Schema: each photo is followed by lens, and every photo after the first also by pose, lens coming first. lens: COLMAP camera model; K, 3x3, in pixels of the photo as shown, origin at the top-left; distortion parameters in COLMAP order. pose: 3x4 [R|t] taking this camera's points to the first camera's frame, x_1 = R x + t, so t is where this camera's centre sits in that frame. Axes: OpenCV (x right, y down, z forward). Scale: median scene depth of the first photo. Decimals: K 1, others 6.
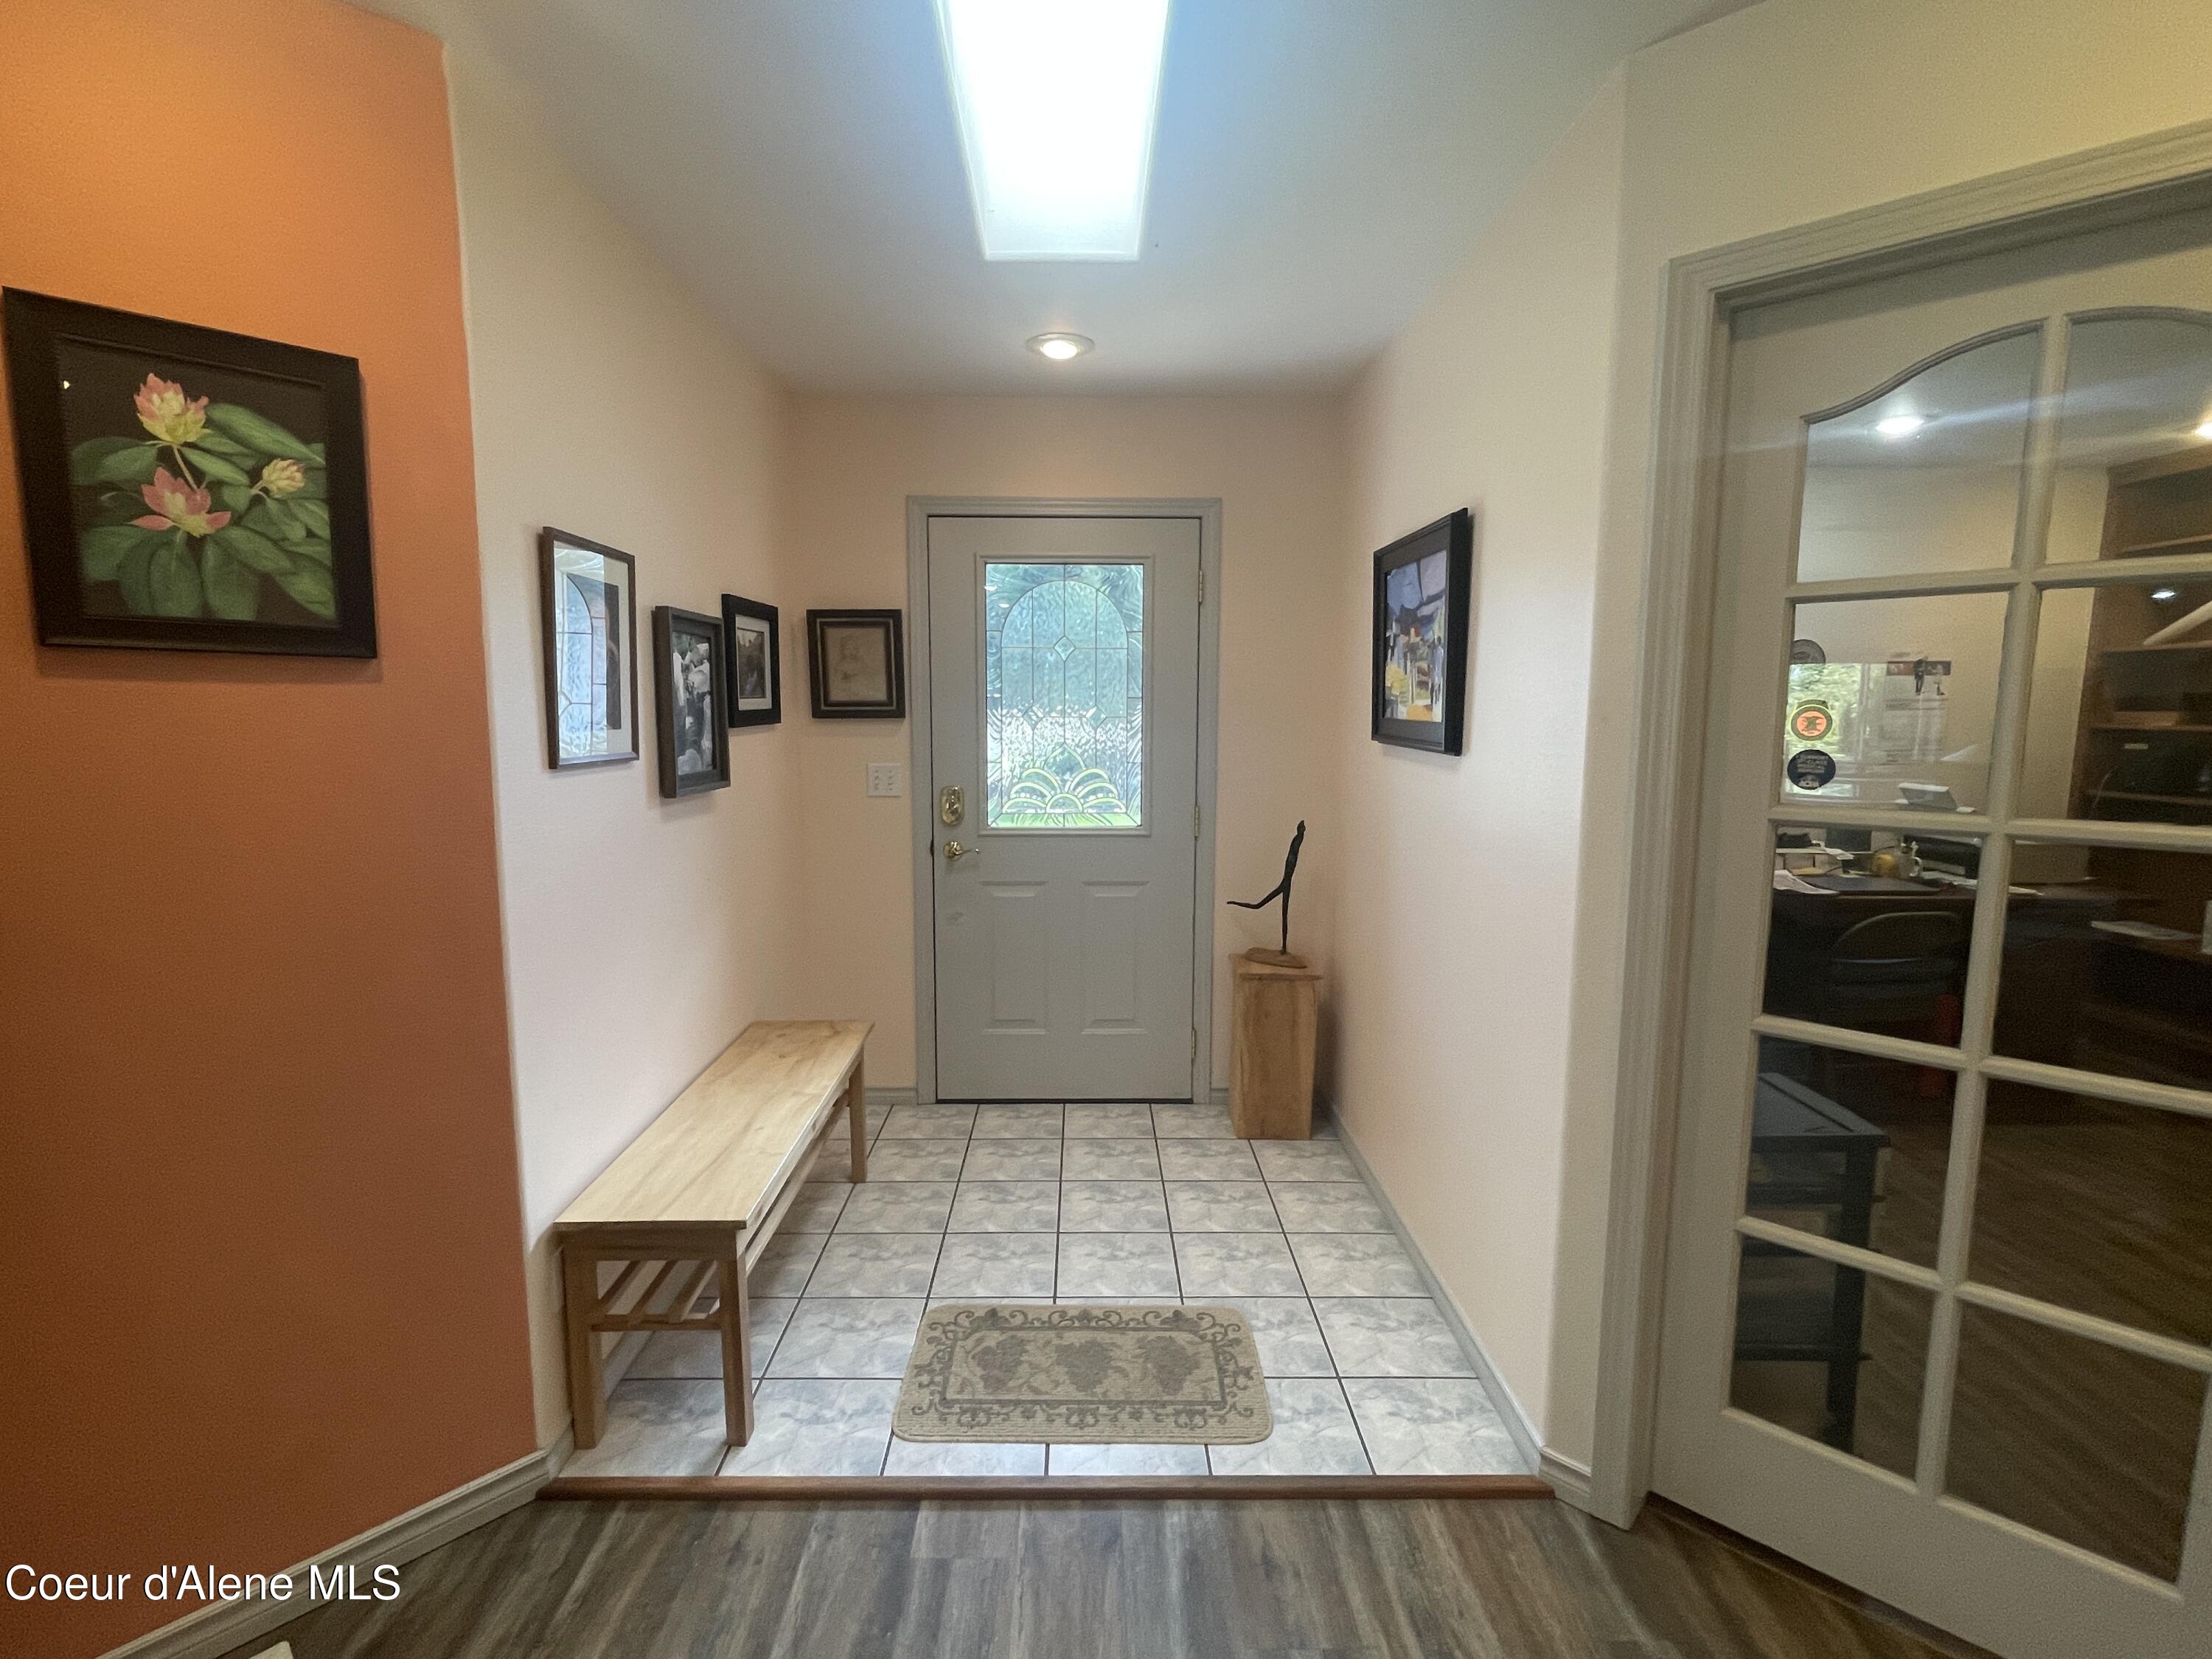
lens RADIAL K [[1029.3, 0, 1092.8], [0, 1029.3, 832.4], [0, 0, 1]] dist [-0.003385, 0.001443]
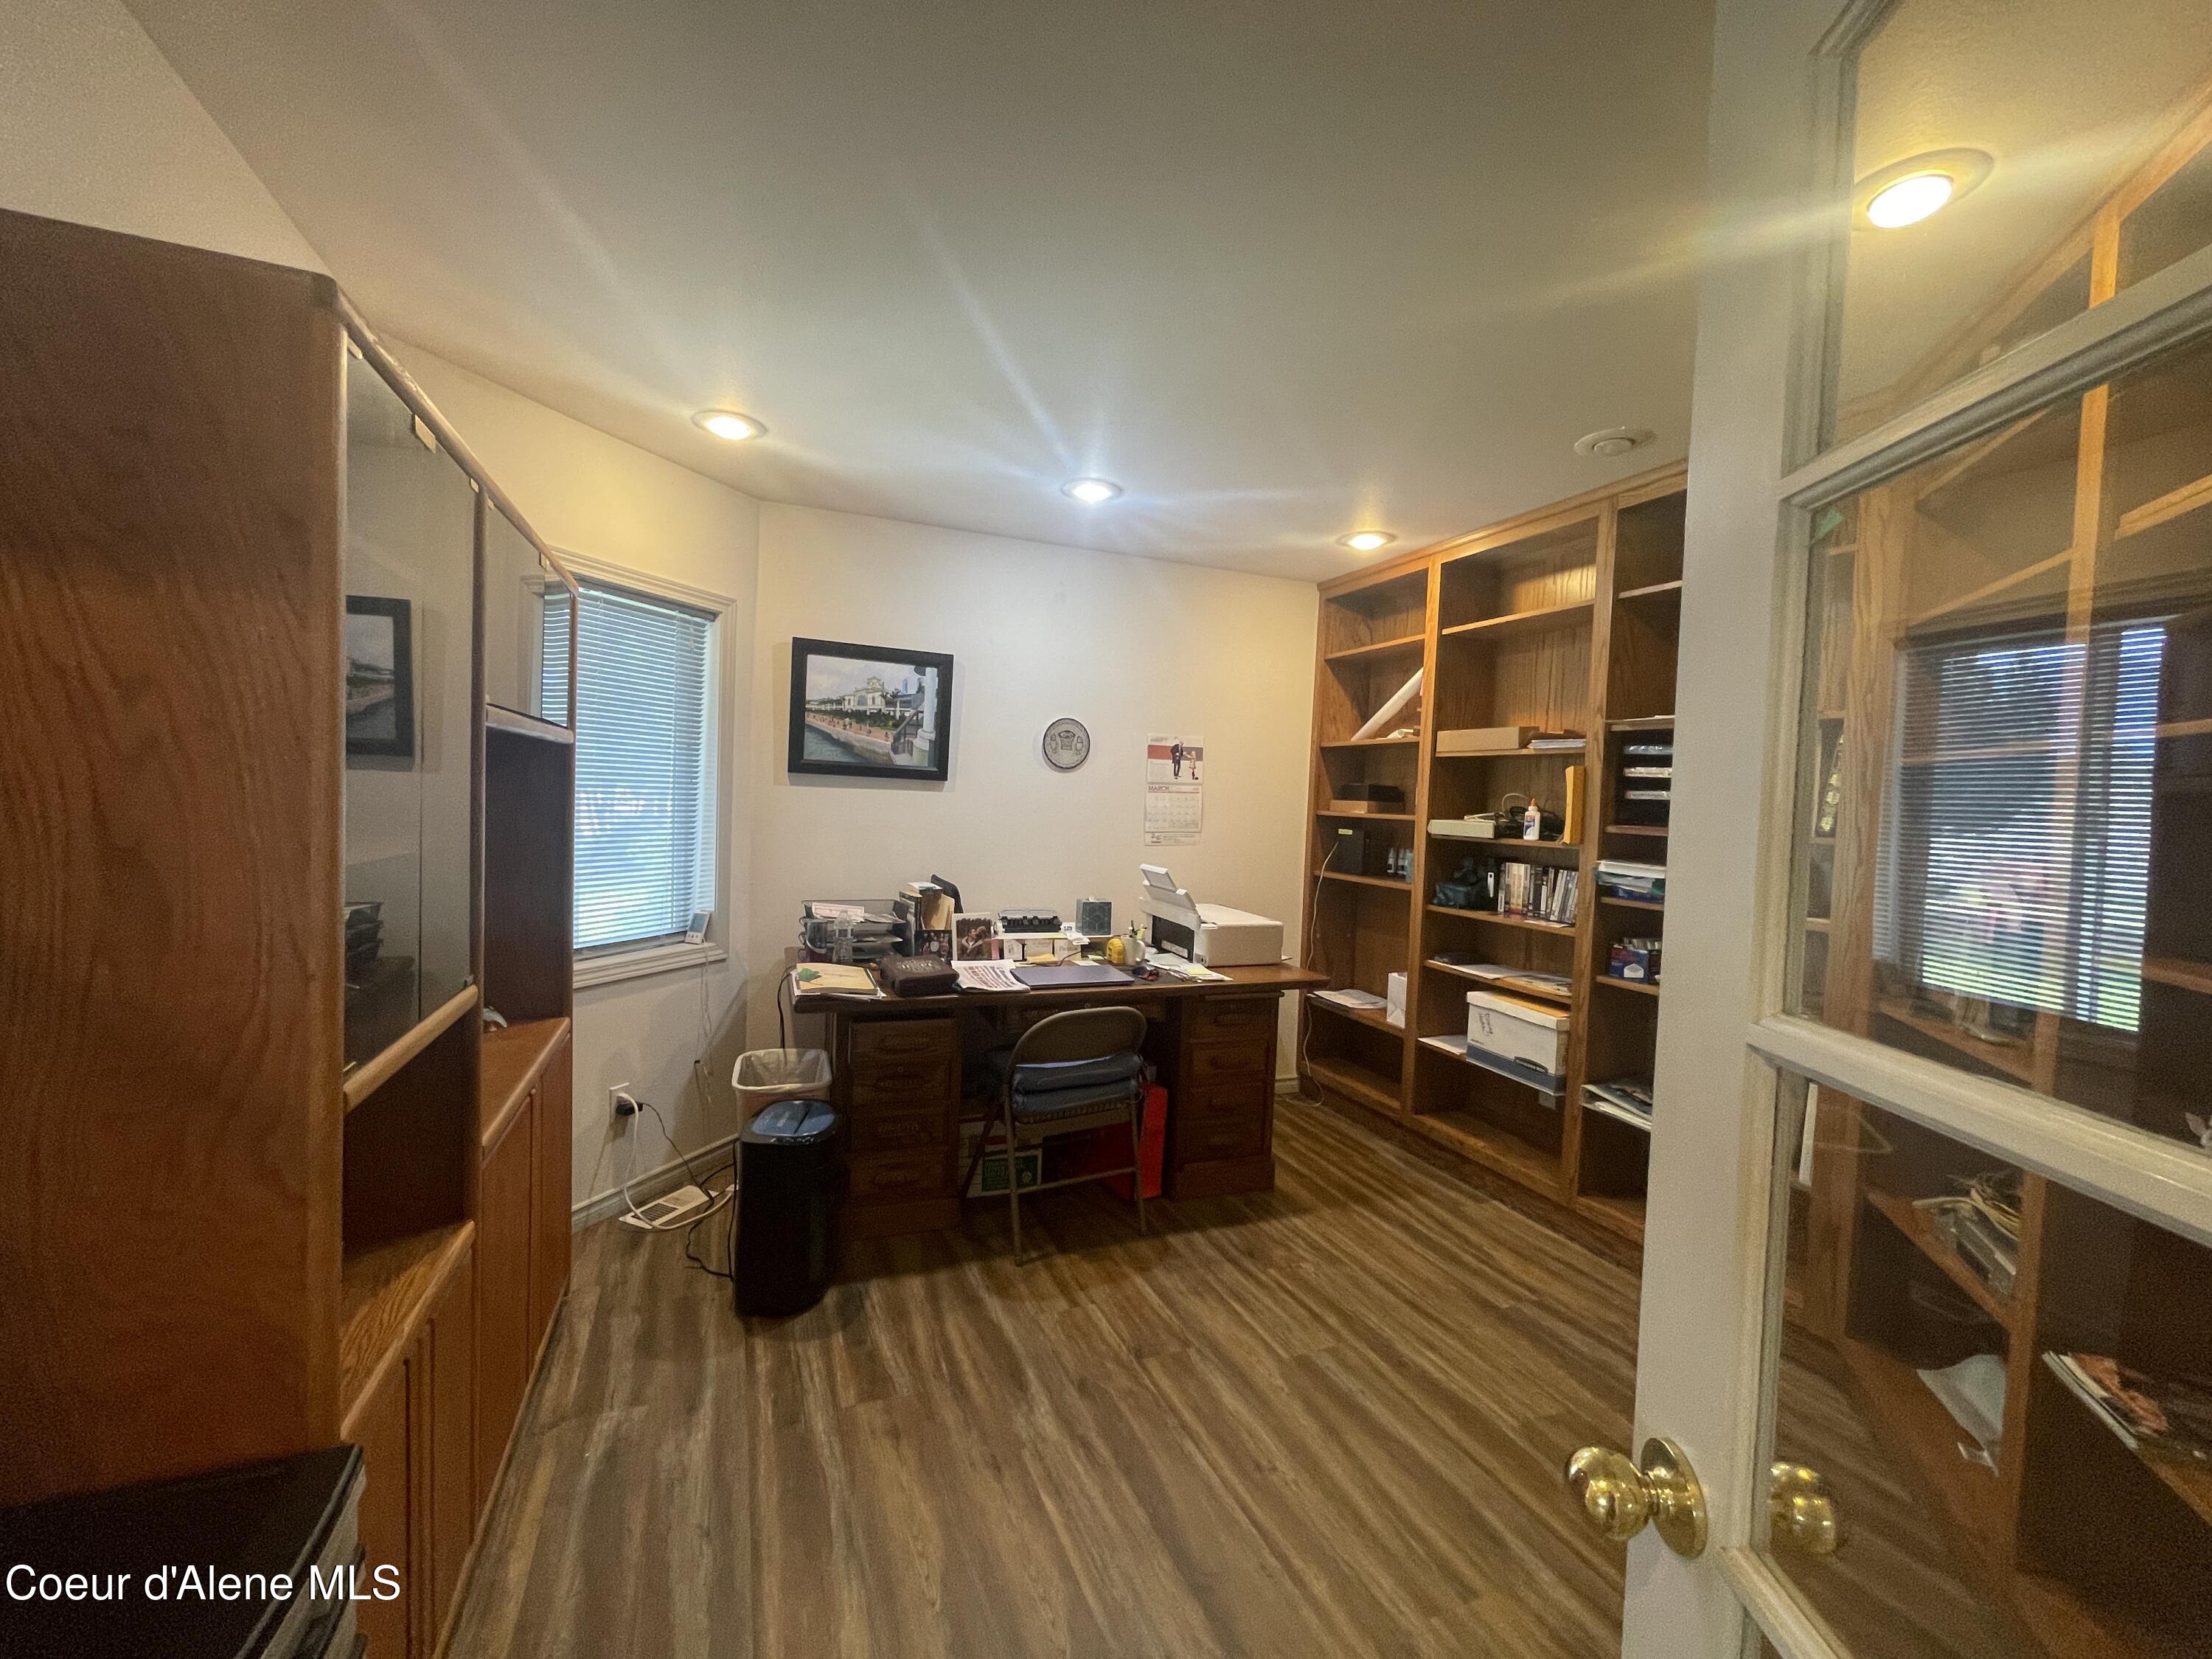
lens RADIAL K [[899.4, 0, 1085.6], [0, 899.4, 830.6], [0, 0, 1]] dist [-0.001135, 0.000586]
pose [[0.930847, 0.017413, 0.364994, 0.625283], [0.010211, 0.997234, -0.073616, -0.025308], [-0.365266, 0.072252, 0.928095, 0.314905]]
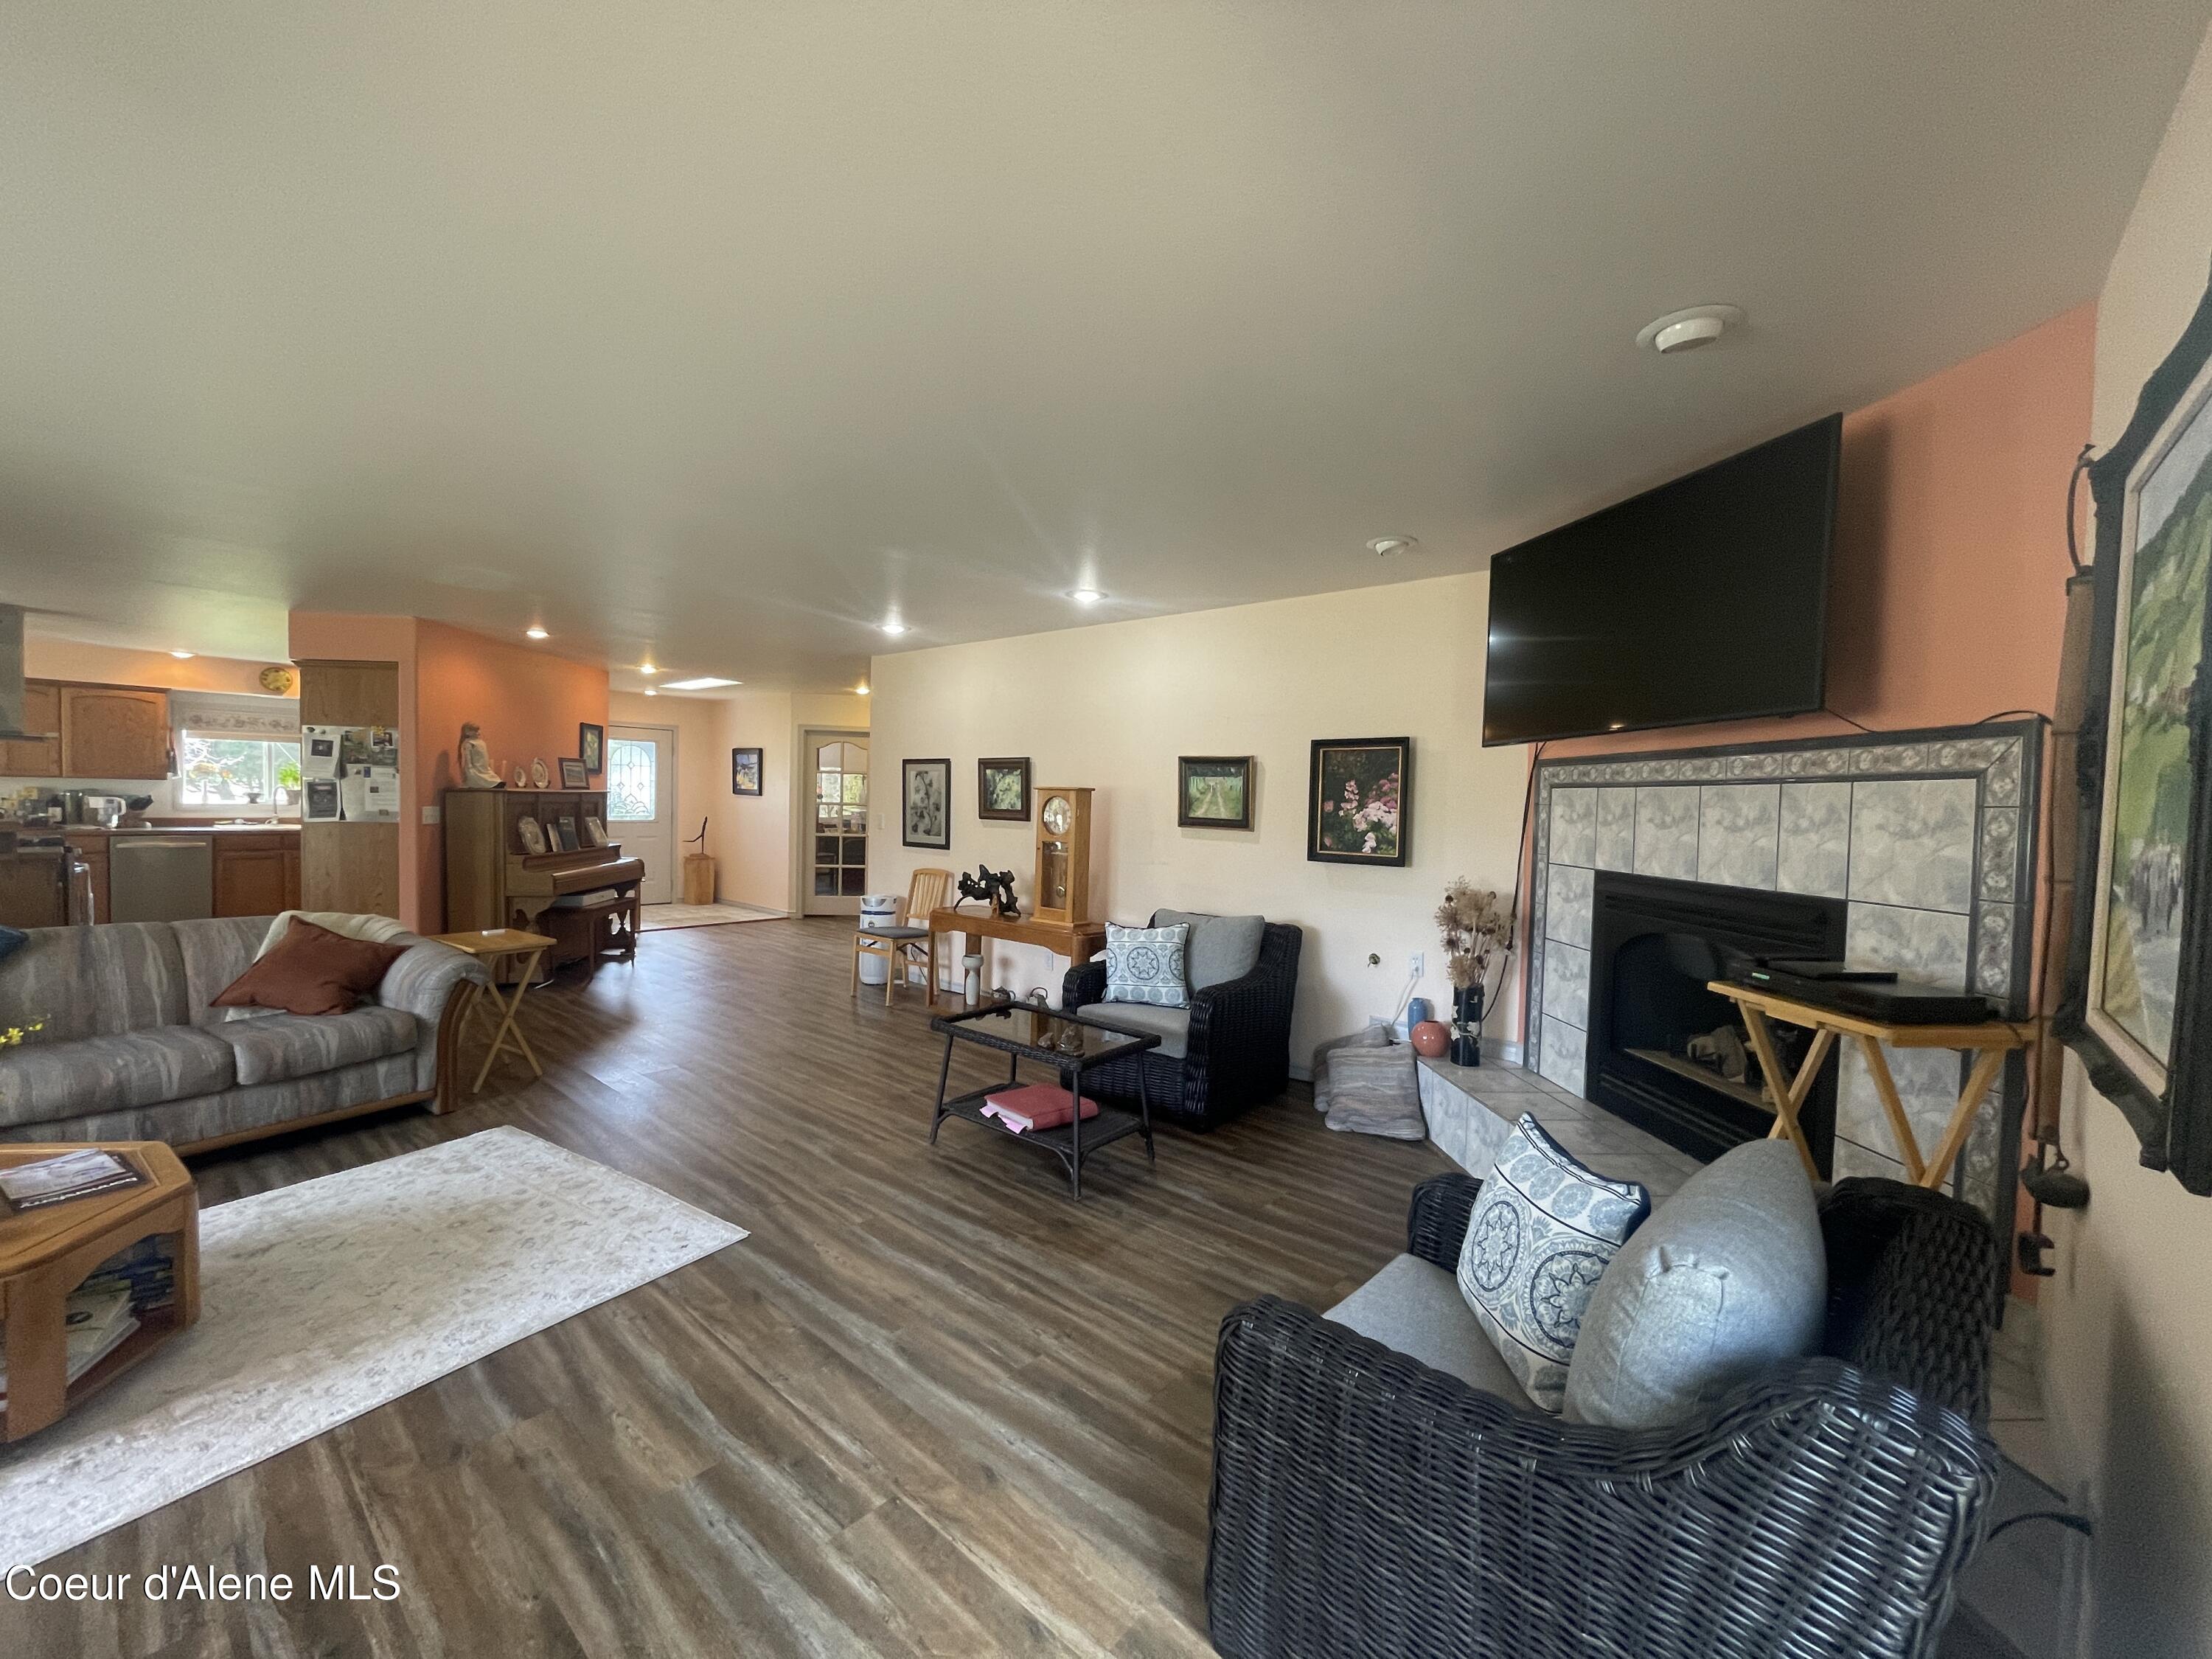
lens RADIAL K [[899.4, 0, 1099.2], [0, 899.4, 832.1], [0, 0, 1]] dist [-0.001135, 0.000586]
pose [[0.662732, -0.012406, 0.748754, -1.573373], [0.068059, 0.996723, -0.043725, 0.346884], [-0.745758, 0.079937, 0.661404, -2.660318]]
